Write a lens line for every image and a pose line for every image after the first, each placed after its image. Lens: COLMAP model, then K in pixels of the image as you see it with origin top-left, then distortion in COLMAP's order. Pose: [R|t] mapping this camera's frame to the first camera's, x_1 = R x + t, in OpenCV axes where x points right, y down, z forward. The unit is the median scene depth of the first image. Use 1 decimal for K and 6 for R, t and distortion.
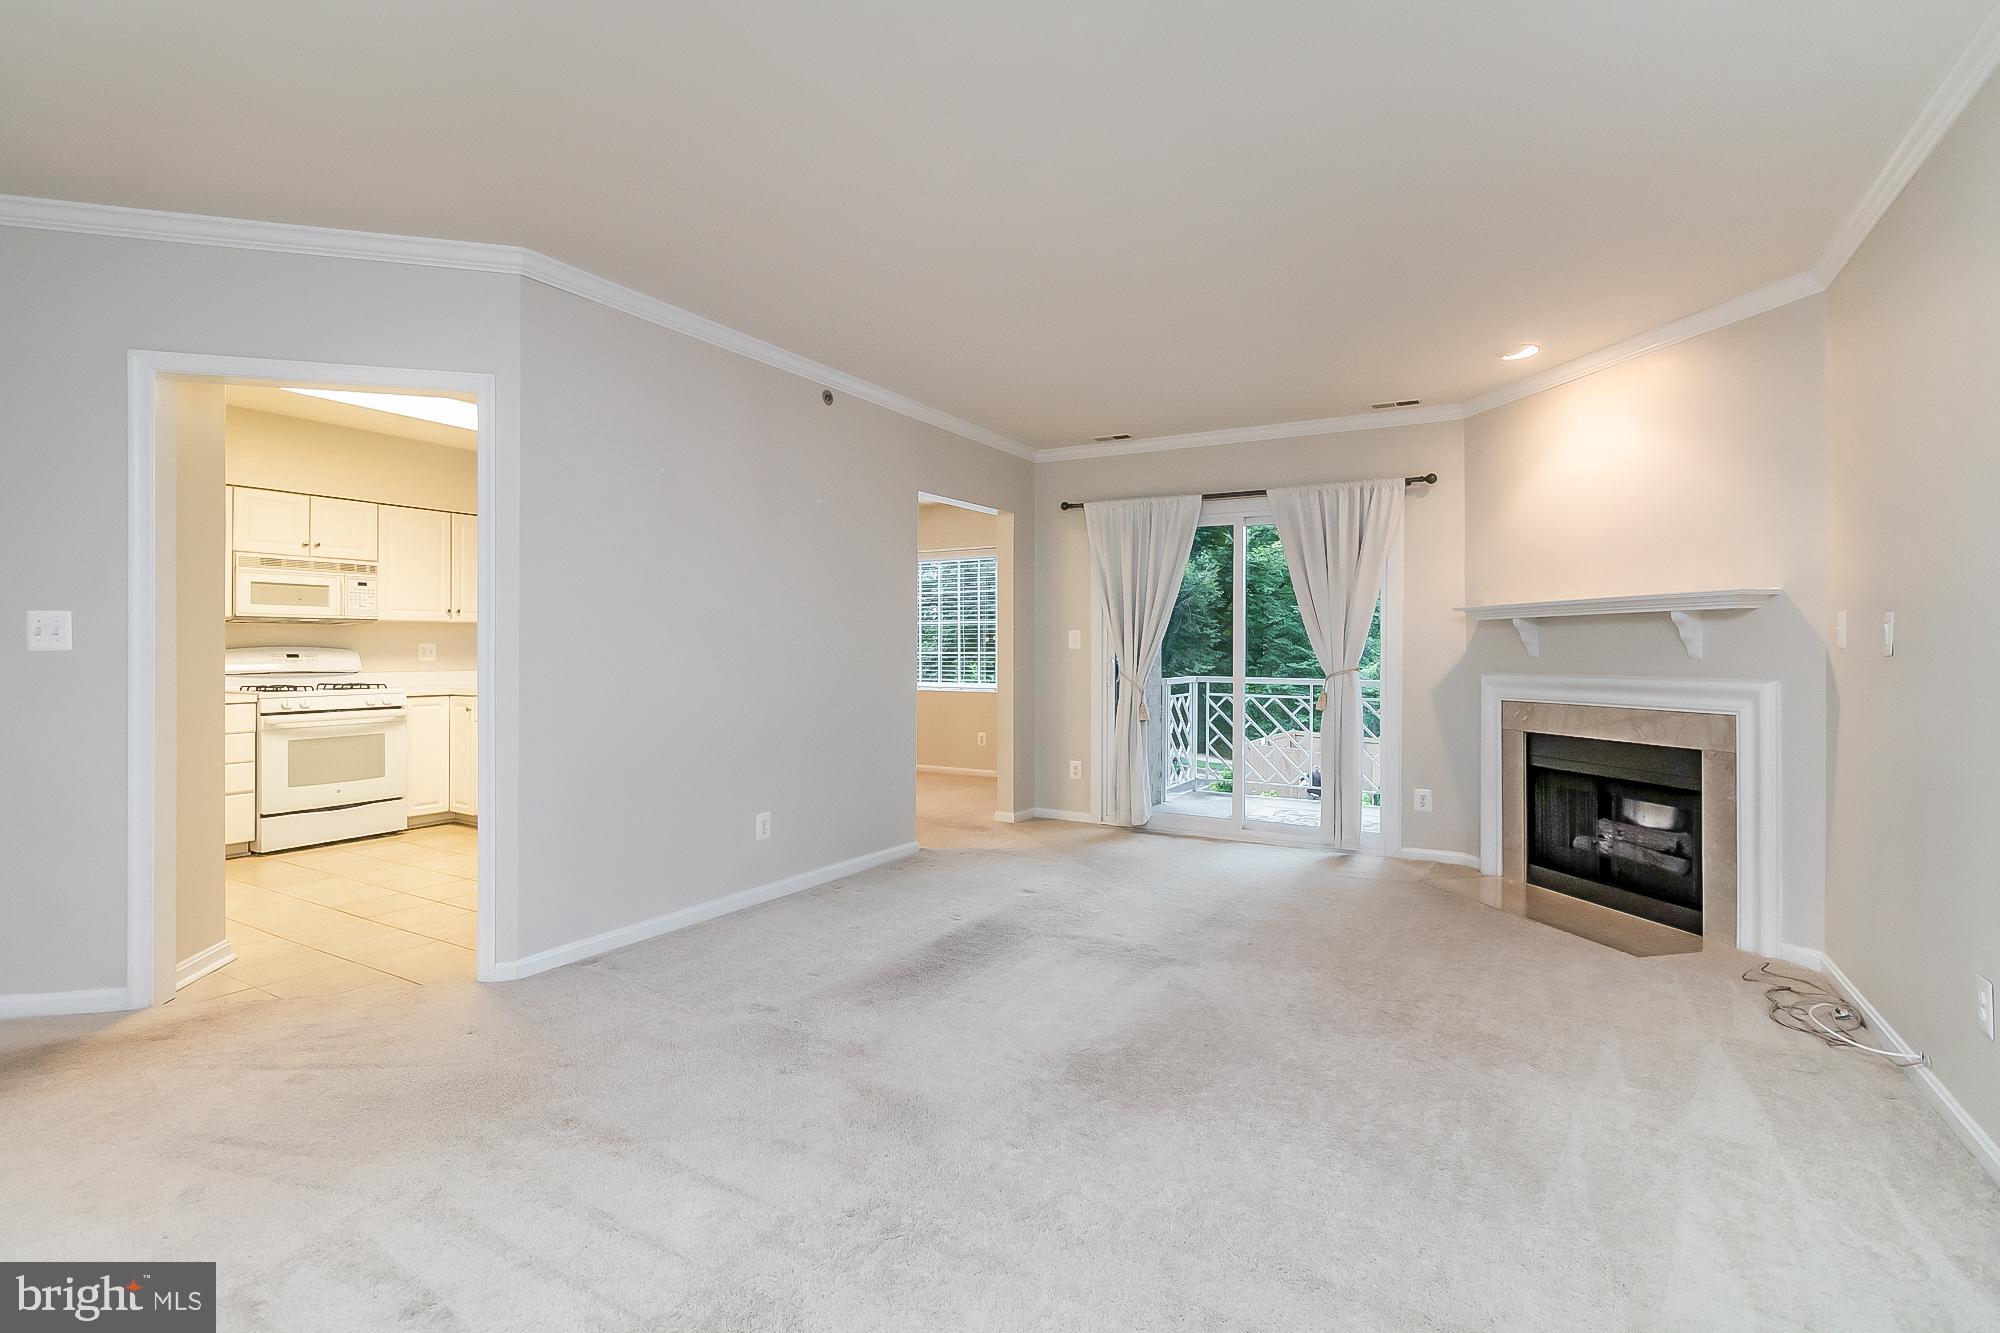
lens RADIAL K [[935.9, 0, 1006.2], [0, 935.9, 650.0], [0, 0, 1]] dist [-0.002088, -0.000442]
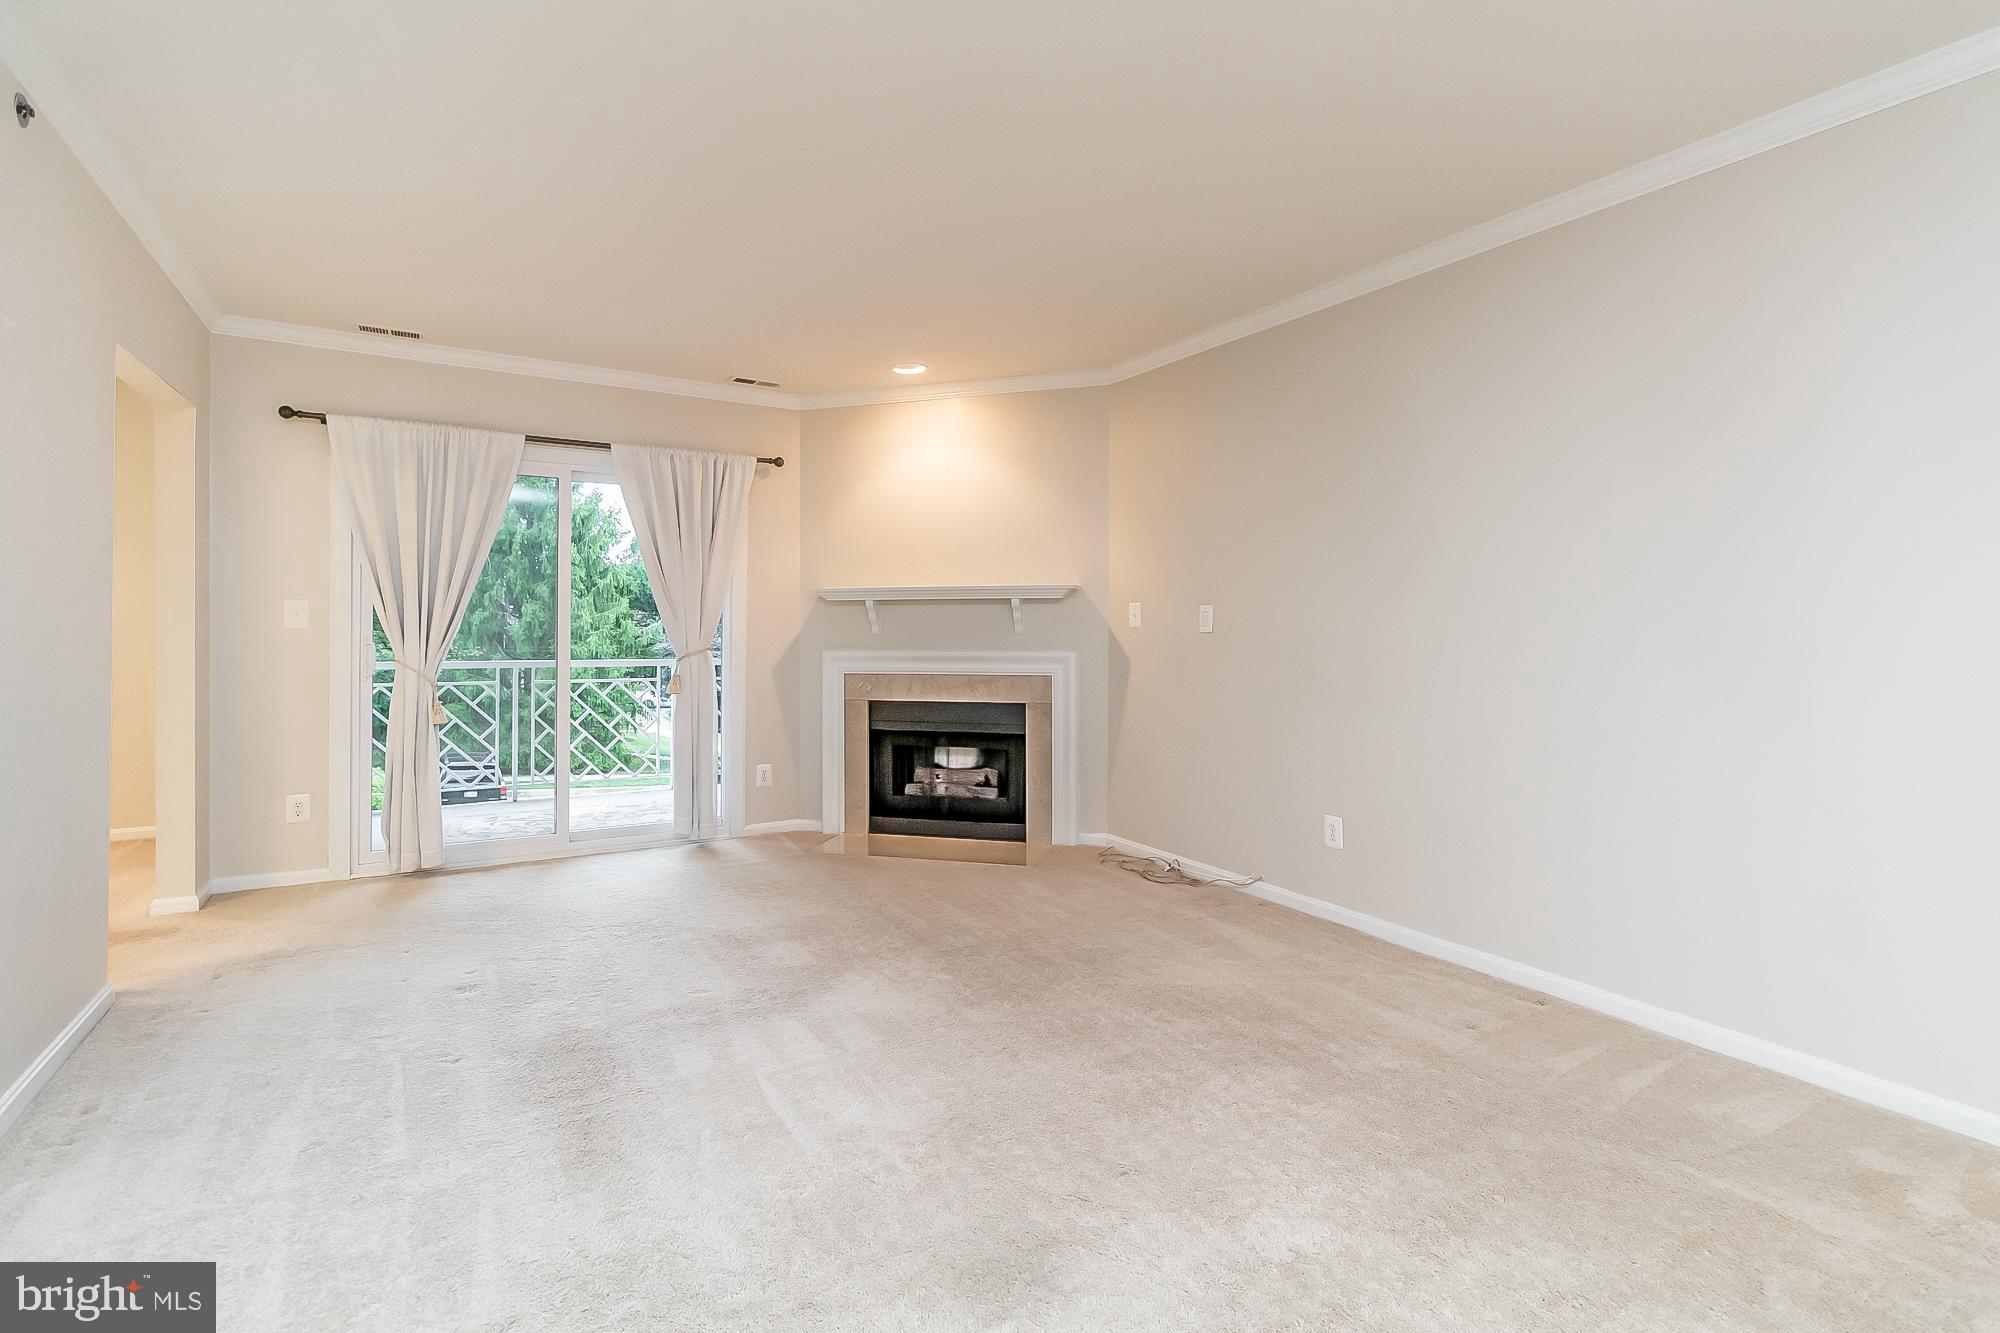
lens RADIAL K [[933.6, 0, 991.6], [0, 933.6, 622.0], [0, 0, 1]] dist [0.000329, 0.000205]
pose [[0.483706, 0.003063, 0.875225, -0.355707], [0.000826, 0.999992, -0.003956, -0.002662], [-0.875230, 0.002636, 0.483700, 0.314496]]
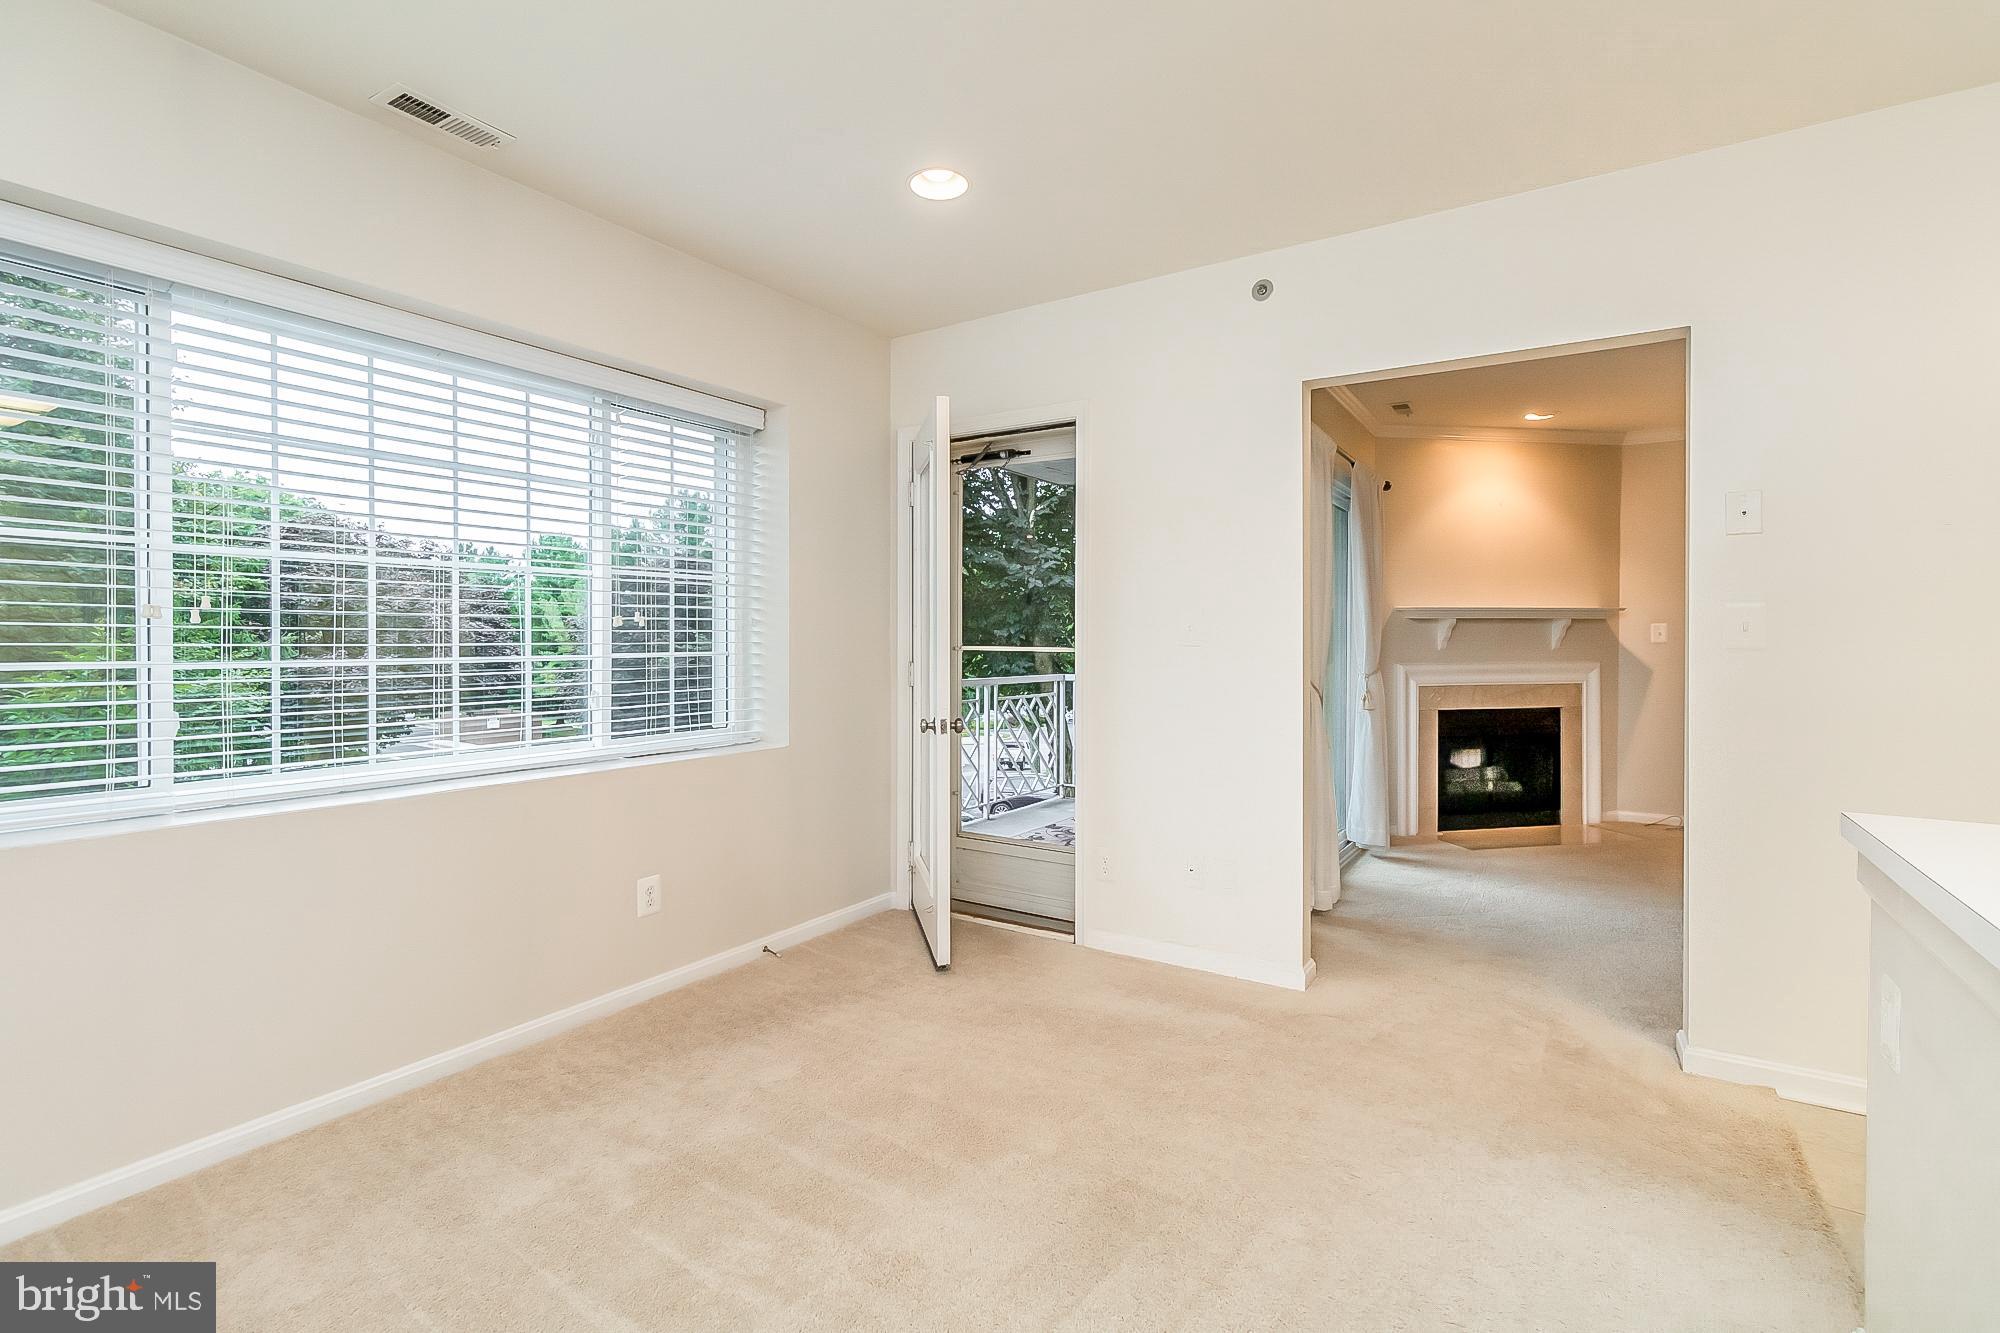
lens RADIAL K [[935.9, 0, 1006.2], [0, 935.9, 650.0], [0, 0, 1]] dist [-0.002088, -0.000442]
pose [[0.043650, -0.009805, 0.998999, -0.694334], [-0.001362, 0.999950, 0.009873, -0.002803], [-0.999046, -0.001791, 0.043634, 1.484478]]
